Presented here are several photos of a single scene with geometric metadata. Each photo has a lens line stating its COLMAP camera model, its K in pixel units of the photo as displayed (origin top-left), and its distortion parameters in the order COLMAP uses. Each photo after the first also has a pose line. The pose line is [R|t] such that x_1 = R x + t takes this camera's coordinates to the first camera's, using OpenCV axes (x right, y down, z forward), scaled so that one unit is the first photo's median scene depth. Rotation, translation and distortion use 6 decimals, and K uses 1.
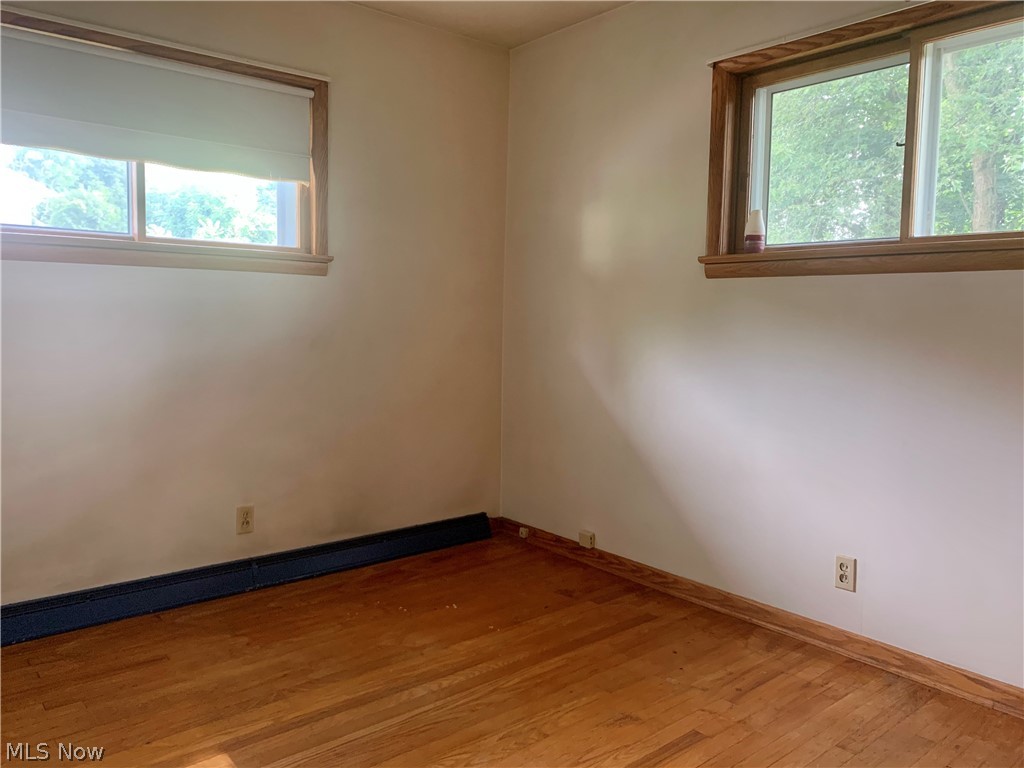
lens RADIAL K [[780.6, 0, 511.0], [0, 780.6, 370.8], [0, 0, 1]] dist [0.071454, -0.076303]
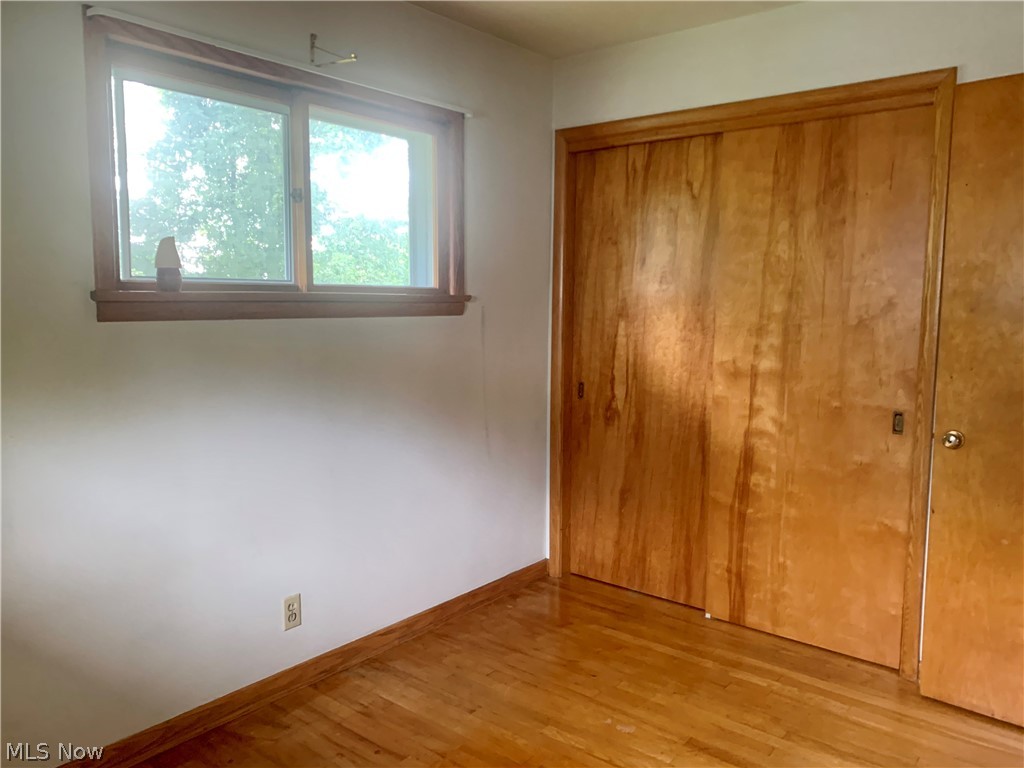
lens RADIAL K [[780.6, 0, 511.0], [0, 780.6, 370.8], [0, 0, 1]] dist [0.071454, -0.076303]
pose [[-0.169295, -0.110778, 0.979320, -0.623771], [0.059282, 0.990719, 0.122315, -0.169591], [-0.983781, 0.078764, -0.161157, 0.915976]]
